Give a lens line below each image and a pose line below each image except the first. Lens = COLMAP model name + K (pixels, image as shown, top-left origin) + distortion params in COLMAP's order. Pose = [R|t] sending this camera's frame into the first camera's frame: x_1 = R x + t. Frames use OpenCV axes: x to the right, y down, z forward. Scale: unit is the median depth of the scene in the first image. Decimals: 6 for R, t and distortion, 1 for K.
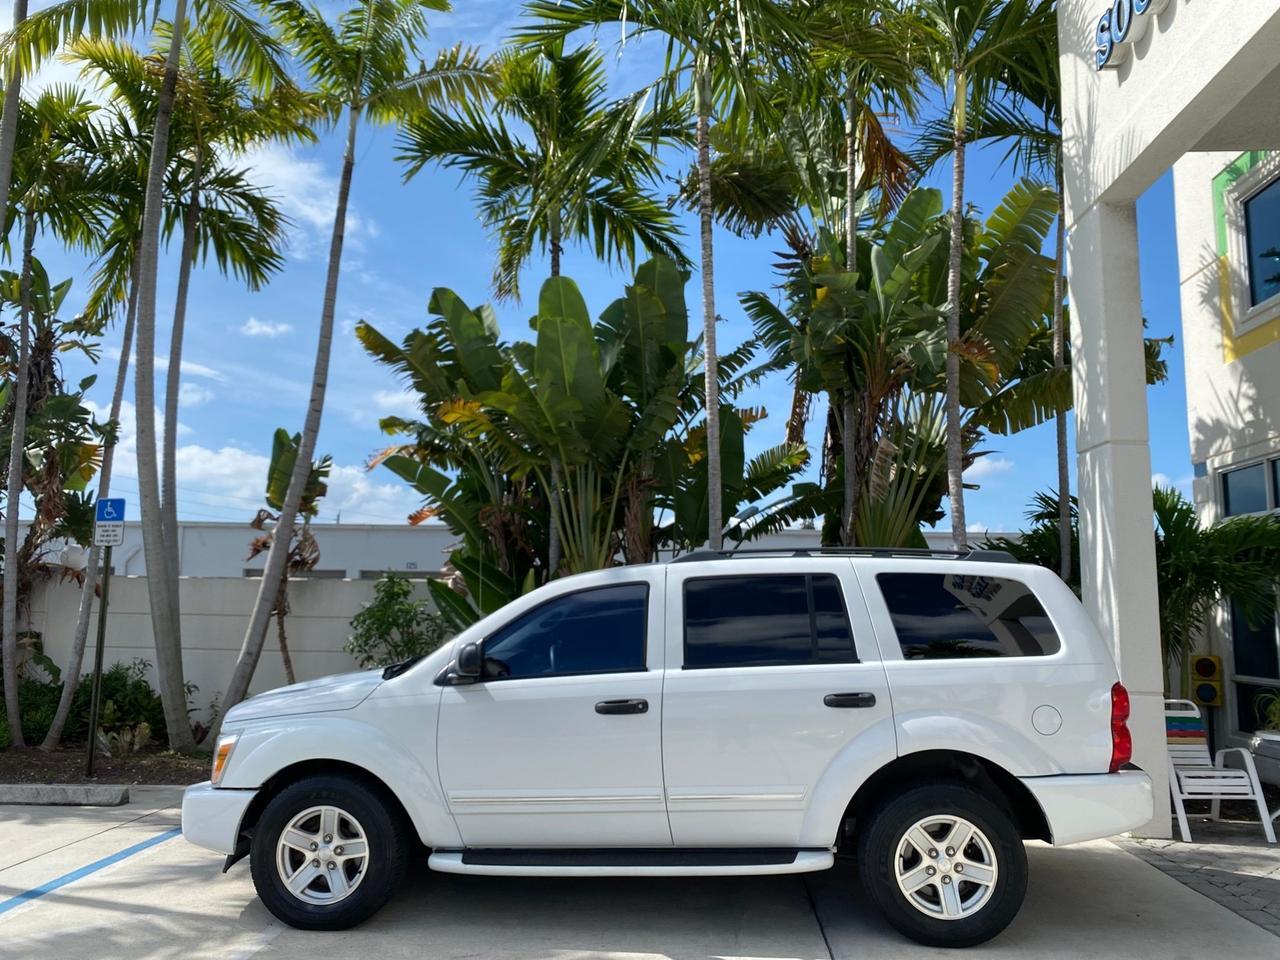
lens RADIAL K [[990.6, 0, 634.0], [0, 990.6, 470.3], [0, 0, 1]] dist [0.017169, -0.018837]
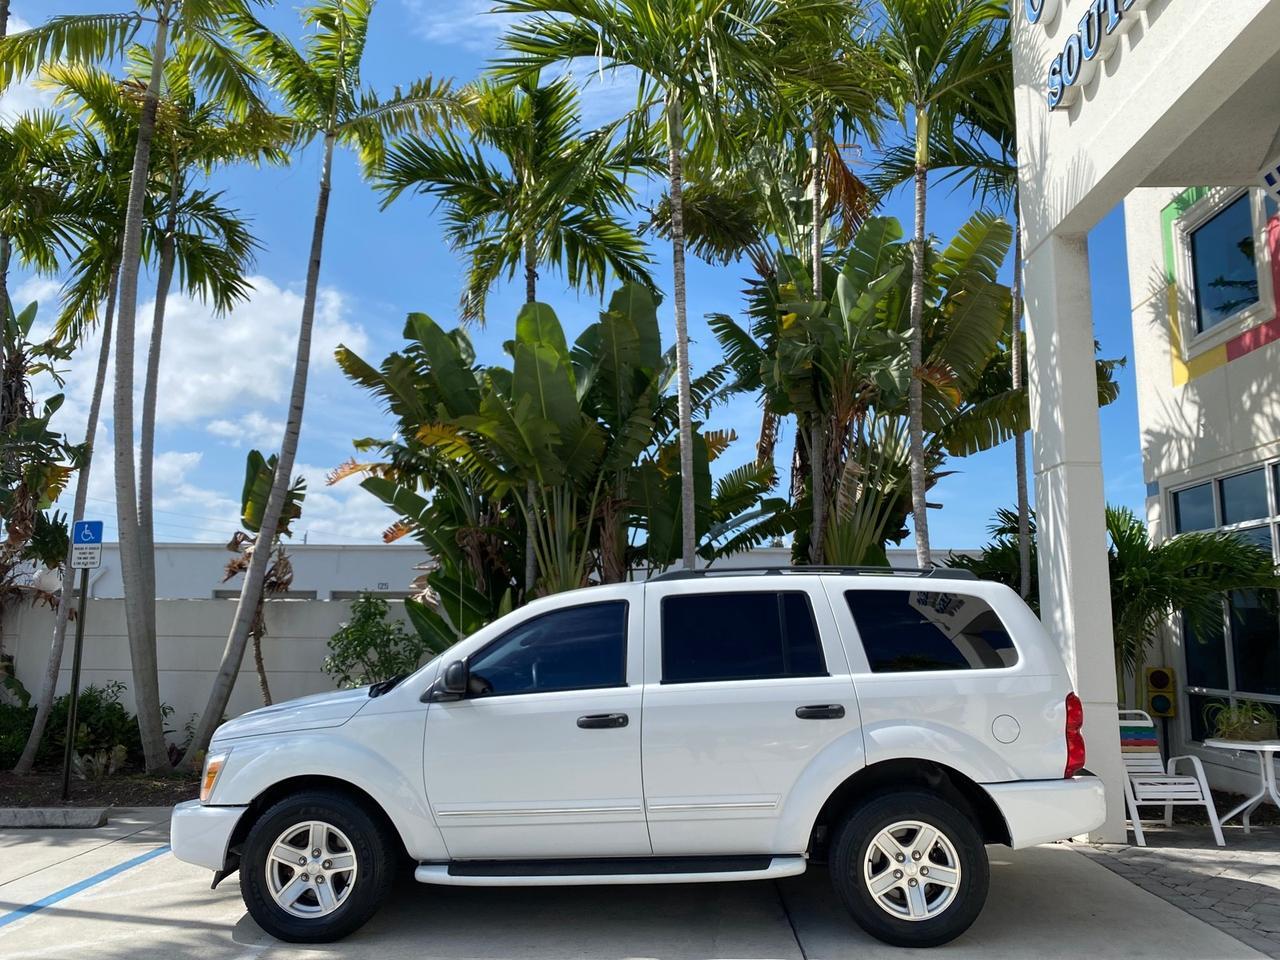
lens RADIAL K [[990.6, 0, 636.3], [0, 990.6, 471.3], [0, 0, 1]] dist [0.017169, -0.018837]
pose [[0.999424, -0.002627, 0.033839, -0.005907], [0.003213, 0.999846, -0.017249, -0.002686], [-0.033788, 0.017348, 0.999278, -0.023102]]
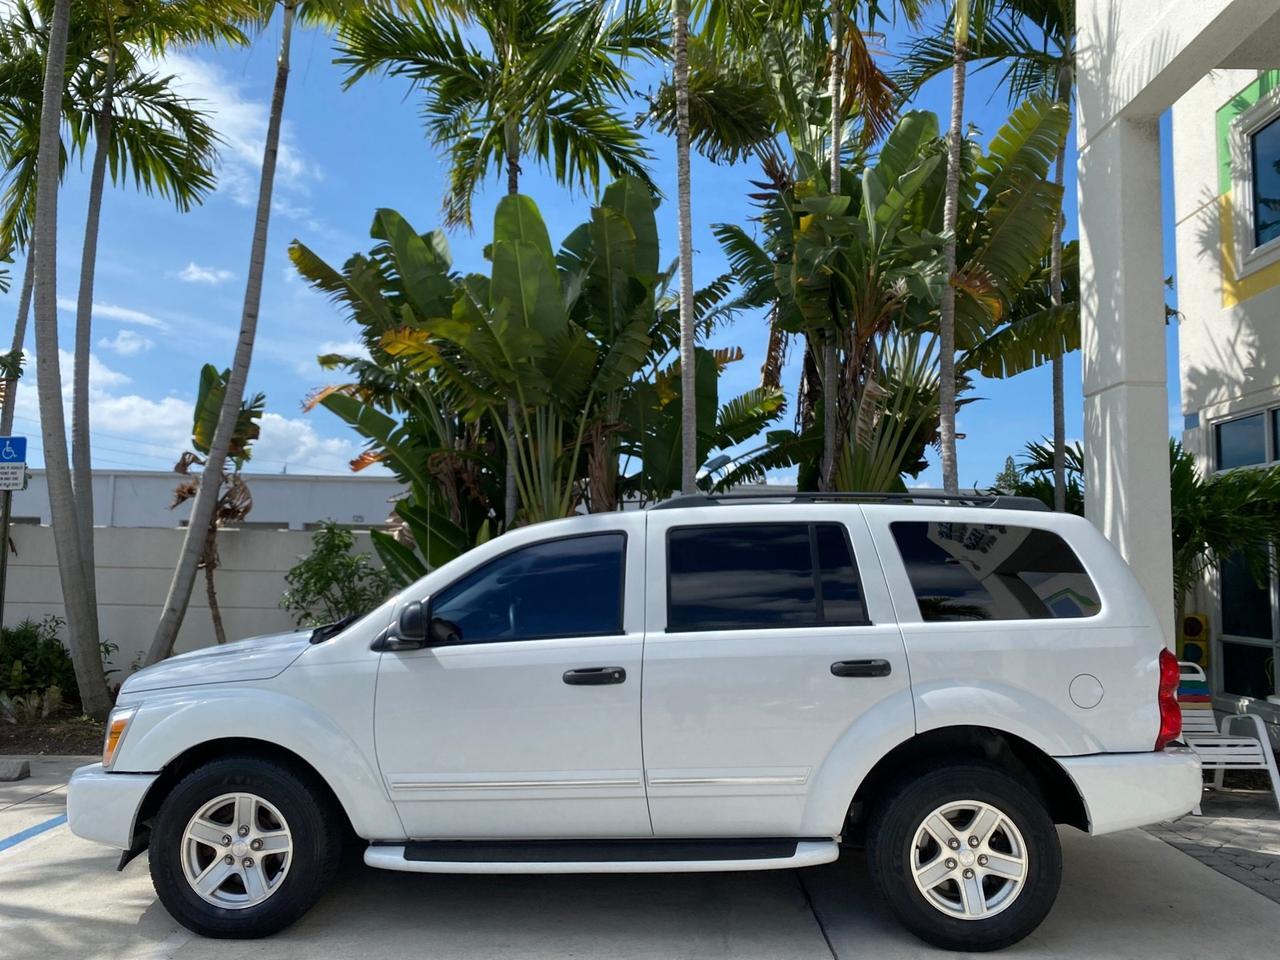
lens RADIAL K [[990.6, 0, 636.3], [0, 990.6, 474.2], [0, 0, 1]] dist [0.017169, -0.018837]
pose [[0.998716, 0.009178, 0.049825, -0.010316], [-0.011523, 0.998830, 0.046972, 0.012959], [-0.049336, -0.047485, 0.997653, 0.081177]]
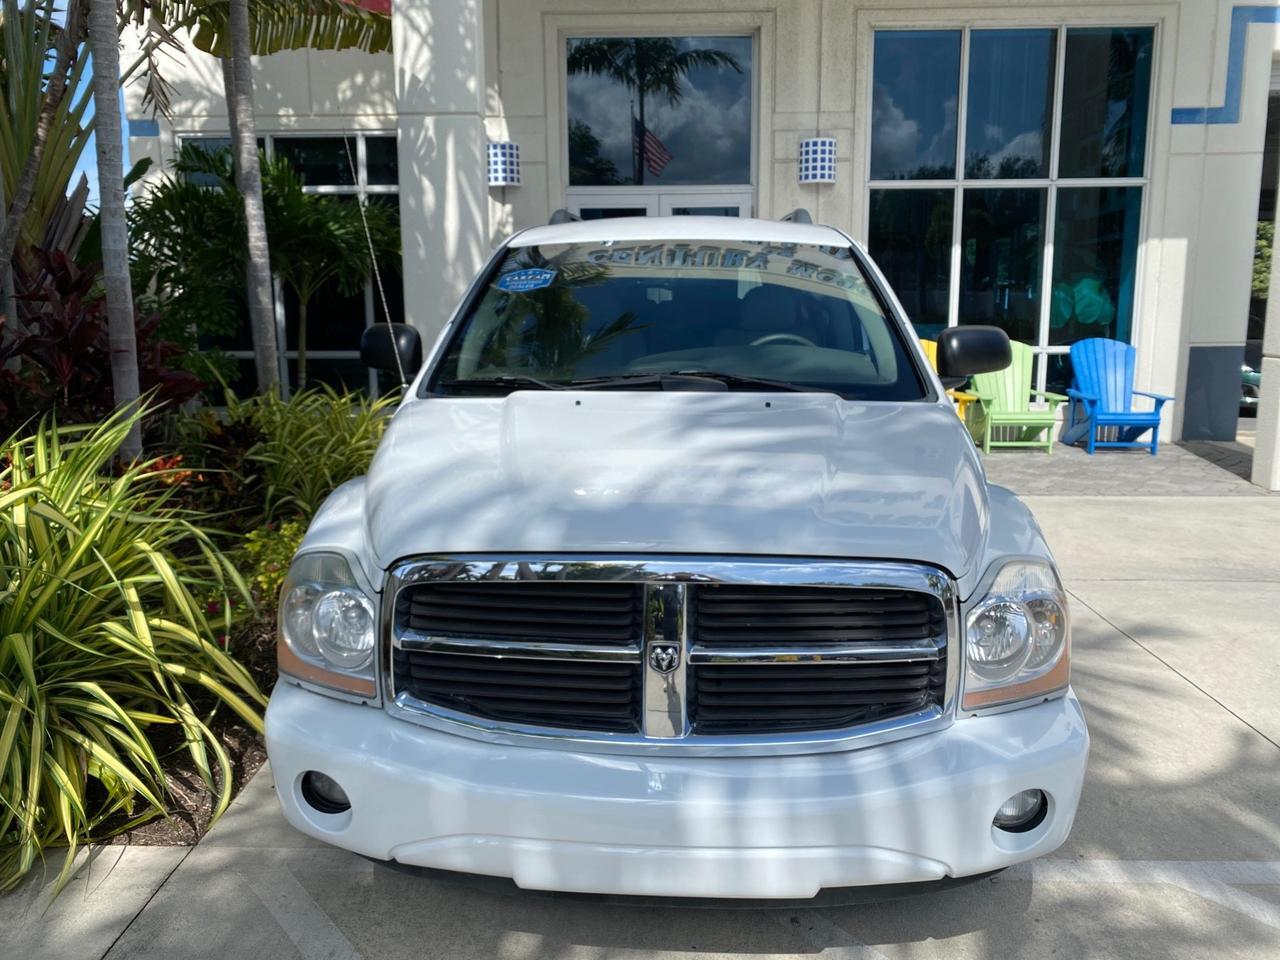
lens RADIAL K [[990.6, 0, 629.3], [0, 990.6, 469.1], [0, 0, 1]] dist [0.017169, -0.018837]
pose [[-0.037870, -0.176418, 0.983587, -0.423167], [-0.137794, 0.975812, 0.169719, 0.096568], [-0.989737, -0.129105, -0.061263, 0.649466]]
